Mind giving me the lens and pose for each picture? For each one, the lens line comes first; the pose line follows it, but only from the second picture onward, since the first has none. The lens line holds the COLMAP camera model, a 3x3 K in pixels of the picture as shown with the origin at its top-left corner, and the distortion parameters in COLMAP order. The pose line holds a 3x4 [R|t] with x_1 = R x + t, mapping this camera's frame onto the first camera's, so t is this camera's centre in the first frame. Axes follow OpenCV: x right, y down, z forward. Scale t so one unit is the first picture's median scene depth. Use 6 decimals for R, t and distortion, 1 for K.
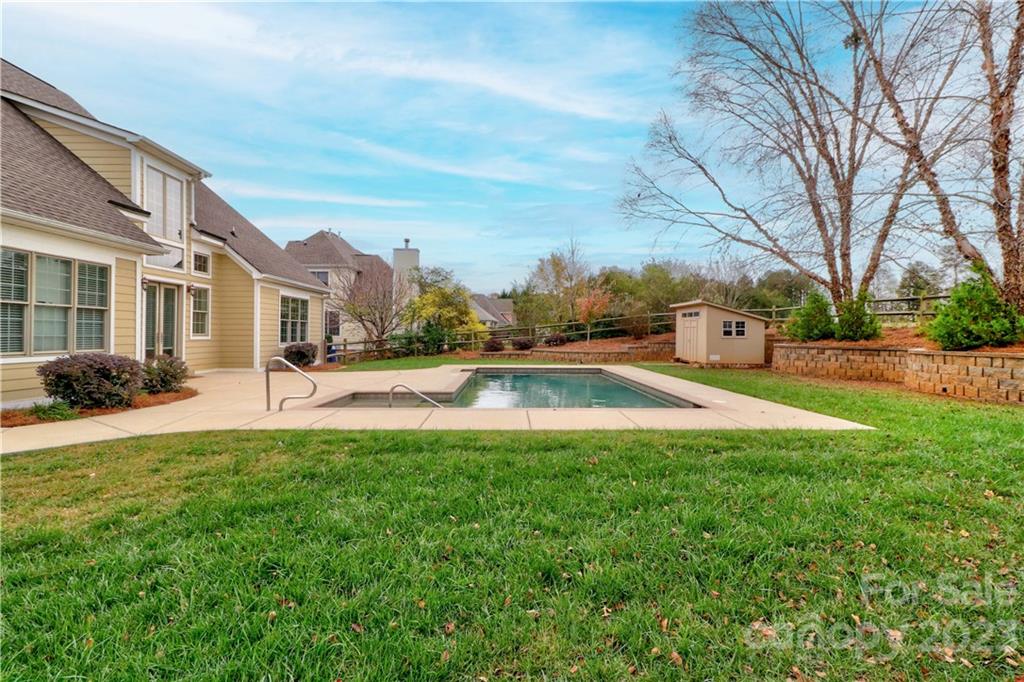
lens RADIAL K [[495.8, 0, 517.1], [0, 495.8, 331.8], [0, 0, 1]] dist [-0.002117, -0.000306]
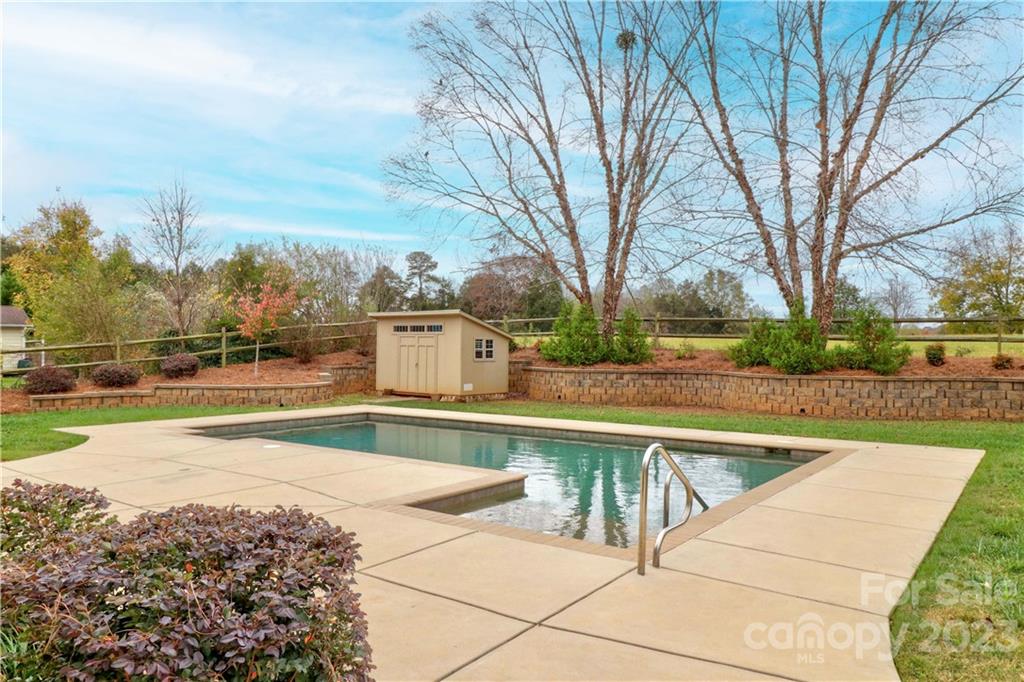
lens RADIAL K [[706.3, 0, 511.4], [0, 706.3, 341.5], [0, 0, 1]] dist [0.000515, 0.000272]
pose [[0.623454, 0.007345, 0.781826, -0.502243], [-0.005957, 0.999971, -0.004644, -0.016241], [-0.781837, -0.001762, 0.623480, 0.348693]]
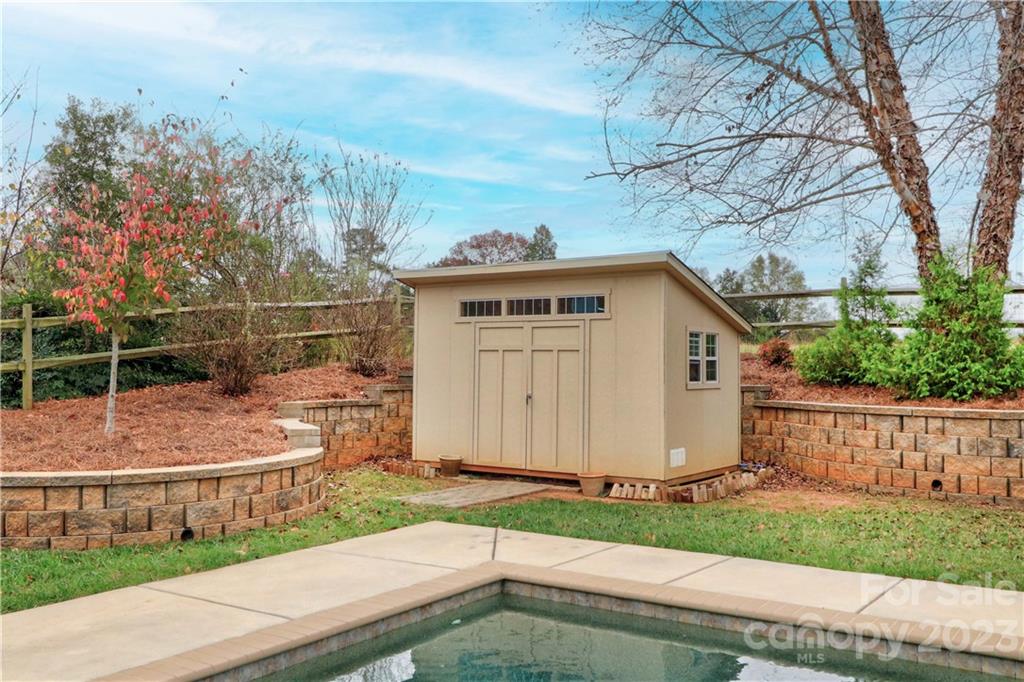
lens RADIAL K [[942.8, 0, 513.5], [0, 942.8, 340.8], [0, 0, 1]] dist [0.003651, 0.000000]
pose [[0.589023, 0.017844, 0.807920, -0.124994], [-0.002038, 0.999786, -0.020596, -0.005224], [-0.808114, 0.010485, 0.588933, 0.945097]]
